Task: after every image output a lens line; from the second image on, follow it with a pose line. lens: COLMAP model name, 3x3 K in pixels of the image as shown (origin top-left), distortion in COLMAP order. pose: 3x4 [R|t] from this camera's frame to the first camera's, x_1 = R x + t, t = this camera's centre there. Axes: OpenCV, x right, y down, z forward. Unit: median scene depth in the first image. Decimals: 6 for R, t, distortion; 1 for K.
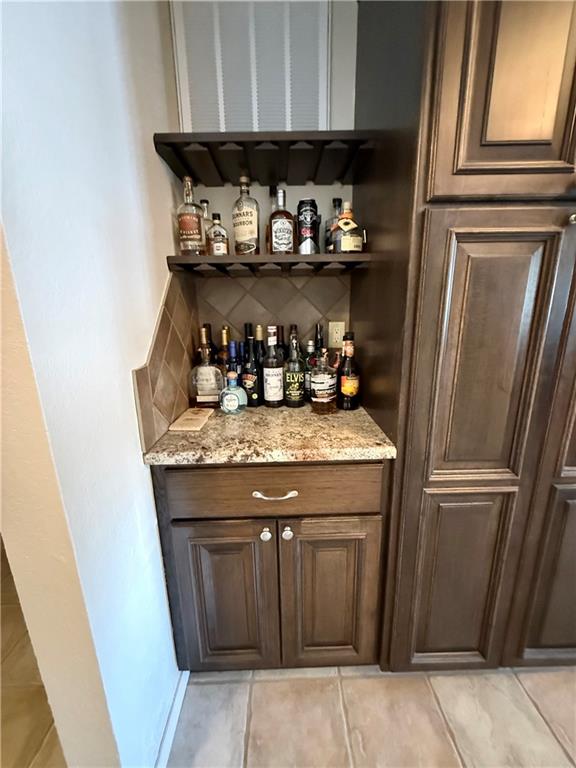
lens RADIAL K [[310.5, 0, 288.0], [0, 310.5, 384.0], [0, 0, 1]] dist [-0.000608, -0.000085]
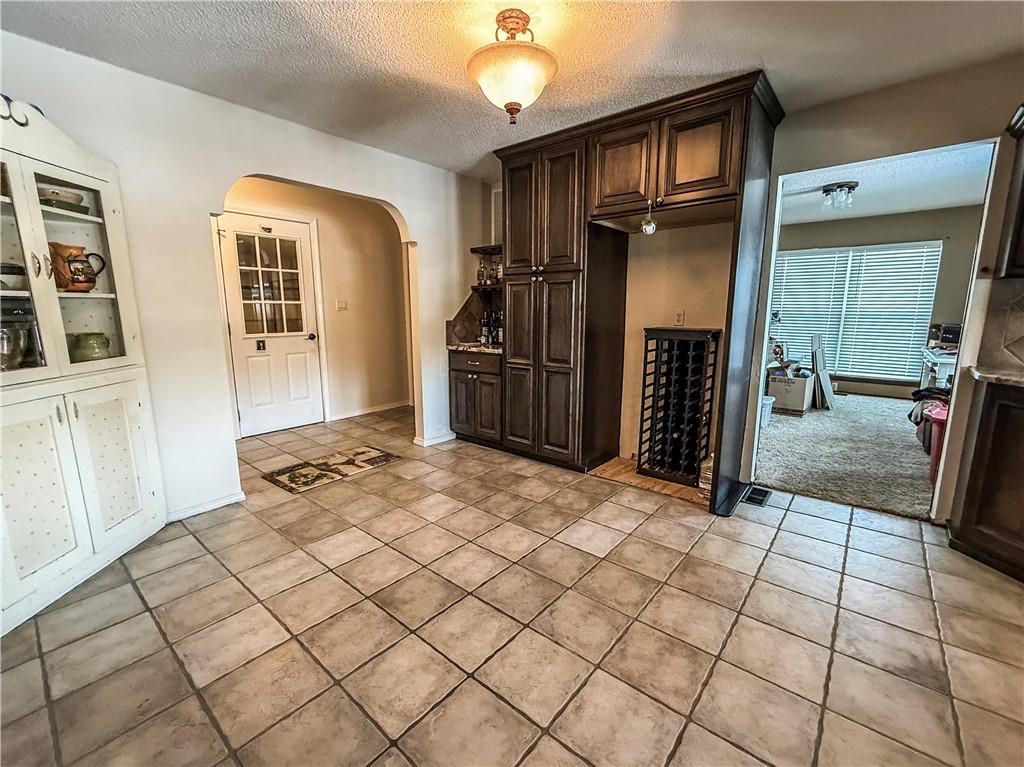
lens RADIAL K [[441.9, 0, 512.0], [0, 441.9, 383.5], [0, 0, 1]] dist [-0.003225, -0.000583]
pose [[0.752803, 0.126698, -0.645937, 3.236257], [-0.166291, 0.986077, -0.000387, 0.509520], [0.636895, 0.107705, 0.763390, -2.189243]]
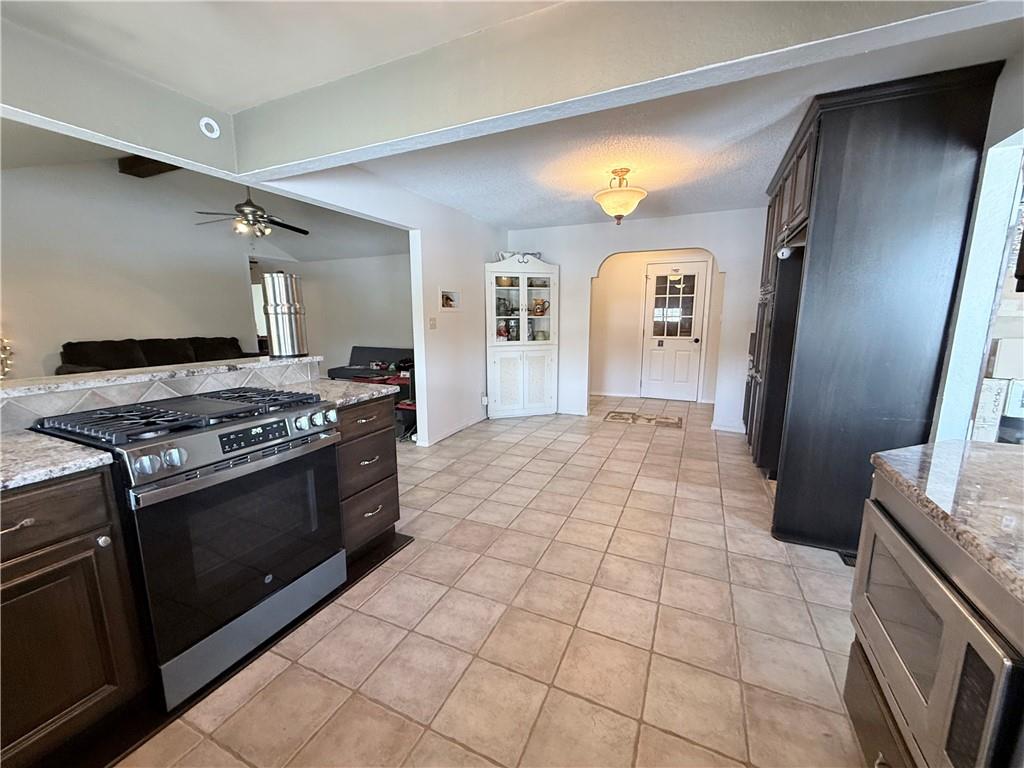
lens RADIAL K [[413.9, 0, 512.0], [0, 413.9, 384.0], [0, 0, 1]] dist [-0.000608, -0.000085]
pose [[-0.438581, 0.167841, -0.882879, 5.744515], [-0.202673, 0.938625, 0.279119, -0.298995], [0.875540, 0.301352, -0.377646, 0.437510]]
